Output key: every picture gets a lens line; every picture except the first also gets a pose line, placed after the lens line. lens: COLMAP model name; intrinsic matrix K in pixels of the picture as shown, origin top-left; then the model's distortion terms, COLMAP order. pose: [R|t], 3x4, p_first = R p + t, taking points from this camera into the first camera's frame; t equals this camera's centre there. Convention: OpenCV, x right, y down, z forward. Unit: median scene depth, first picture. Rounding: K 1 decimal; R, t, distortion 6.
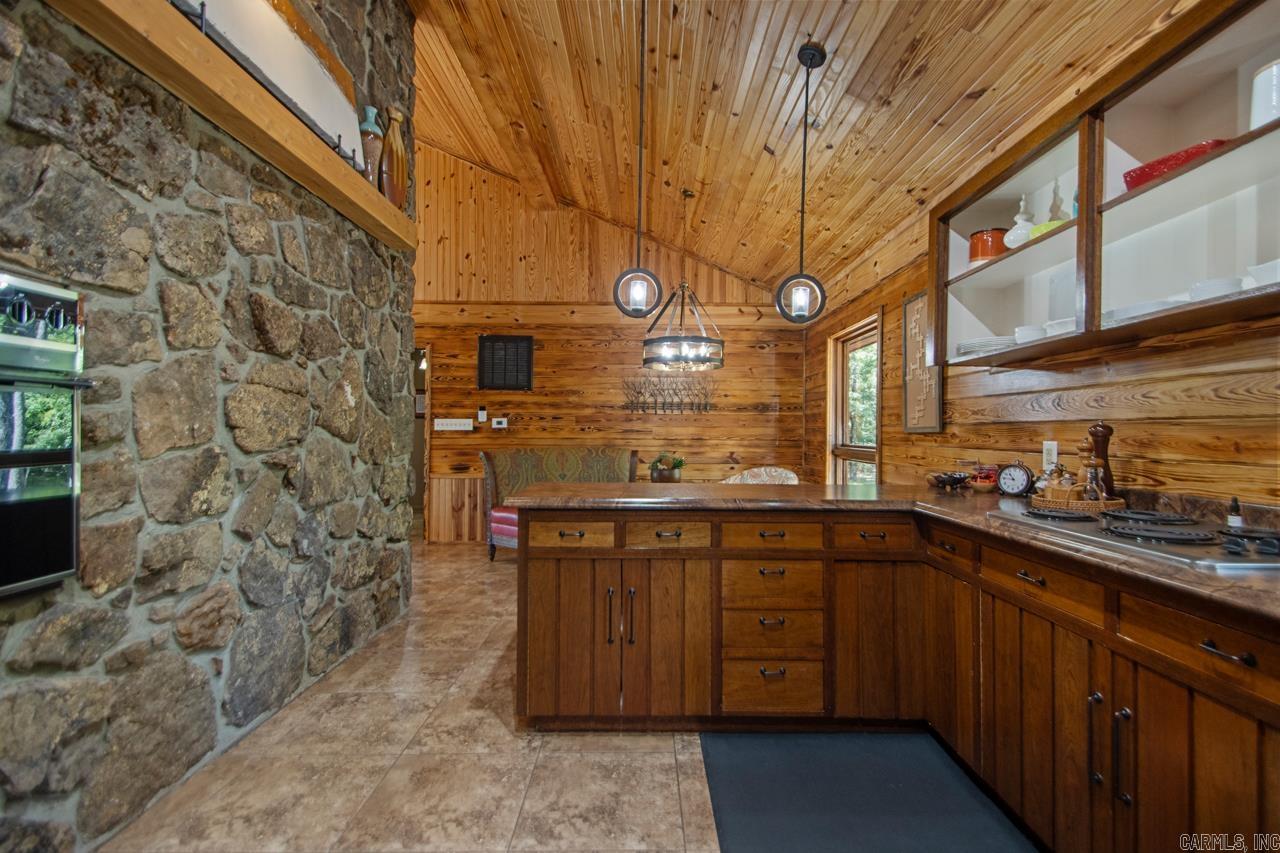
lens RADIAL K [[592.7, 0, 641.6], [0, 592.7, 429.2], [0, 0, 1]] dist [0.032599, -0.014964]
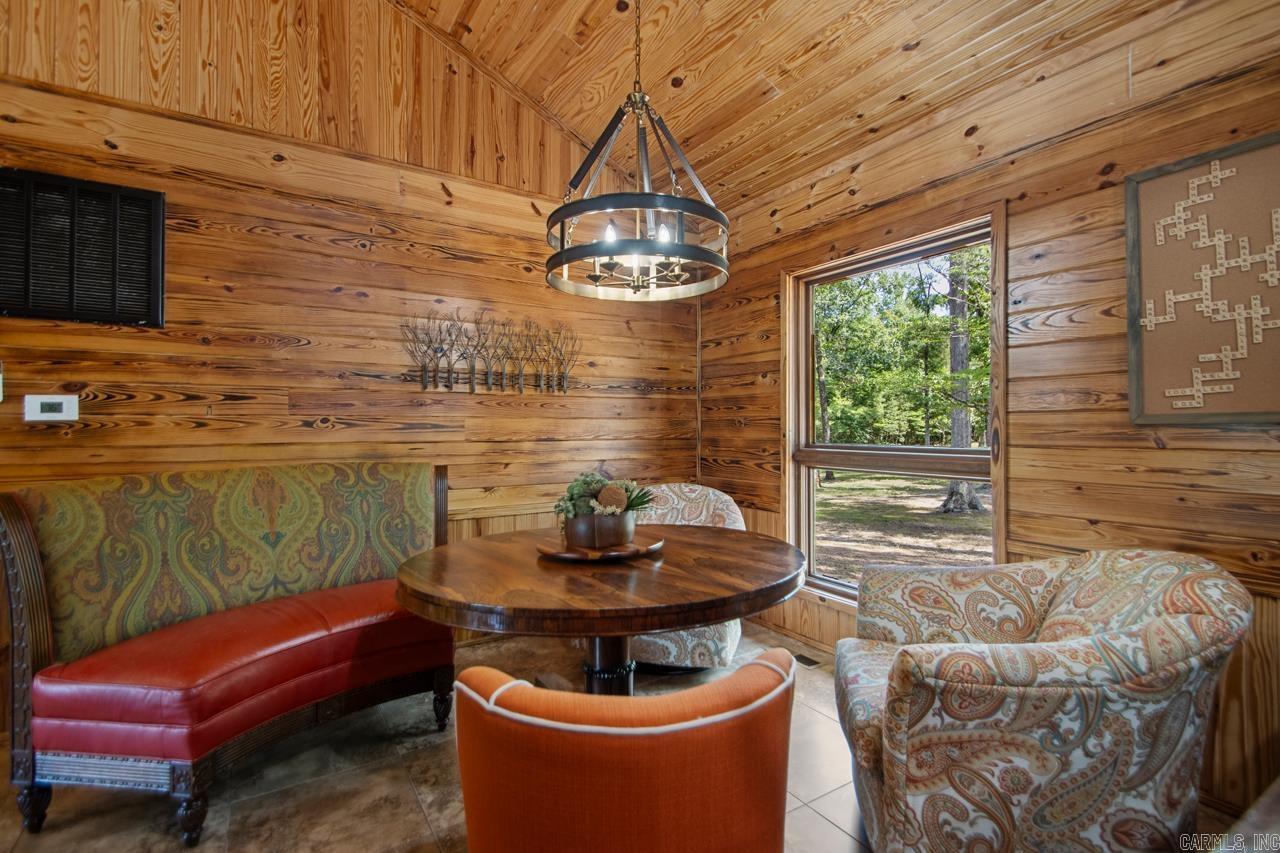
lens RADIAL K [[592.7, 0, 643.4], [0, 592.7, 423.3], [0, 0, 1]] dist [0.032599, -0.014964]
pose [[0.842295, -0.005873, 0.538985, -0.130058], [0.005751, 0.999982, 0.001909, 0.000930], [-0.538987, 0.001492, 0.842313, 0.478596]]
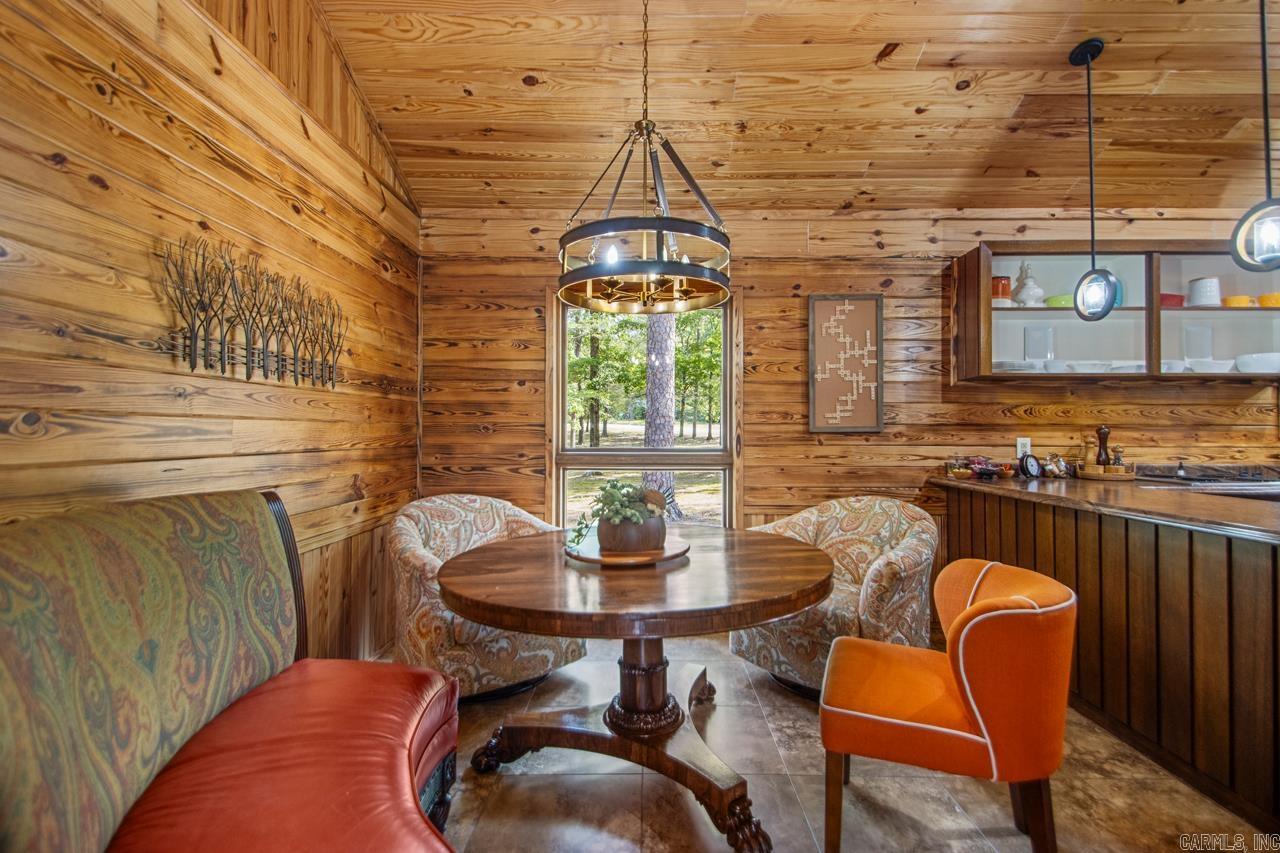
lens RADIAL K [[592.7, 0, 642.8], [0, 592.7, 430.5], [0, 0, 1]] dist [0.032599, -0.014964]
pose [[0.004486, -0.005259, 0.999976, -0.314487], [-0.005950, 0.999968, 0.005285, -0.000097], [-0.999972, -0.005974, 0.004454, 0.769791]]
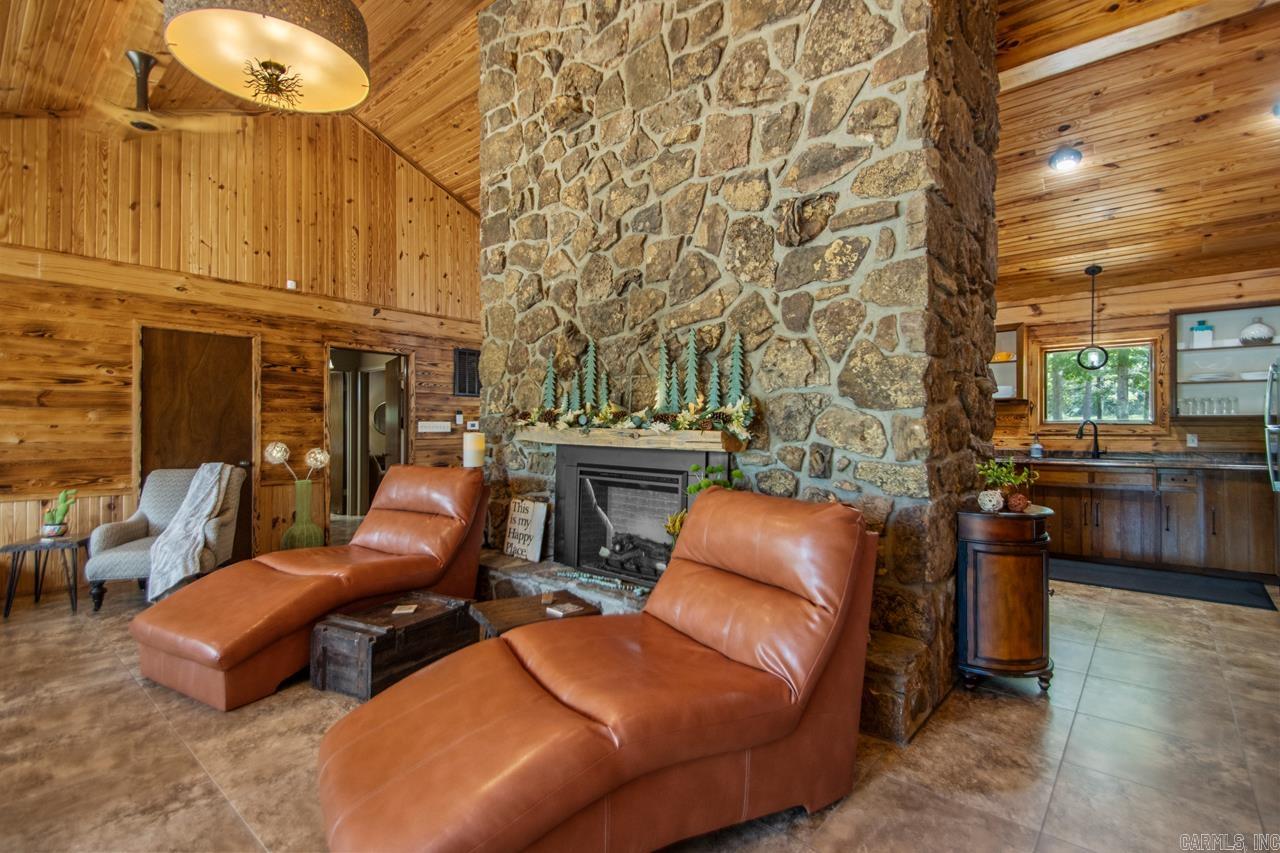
lens RADIAL K [[592.7, 0, 639.9], [0, 592.7, 423.9], [0, 0, 1]] dist [0.032599, -0.014964]
pose [[0.652964, -0.000141, 0.757389, -0.906663], [0.000125, 1.000000, 0.000079, -0.013201], [-0.757389, 0.000043, 0.652964, -0.003667]]
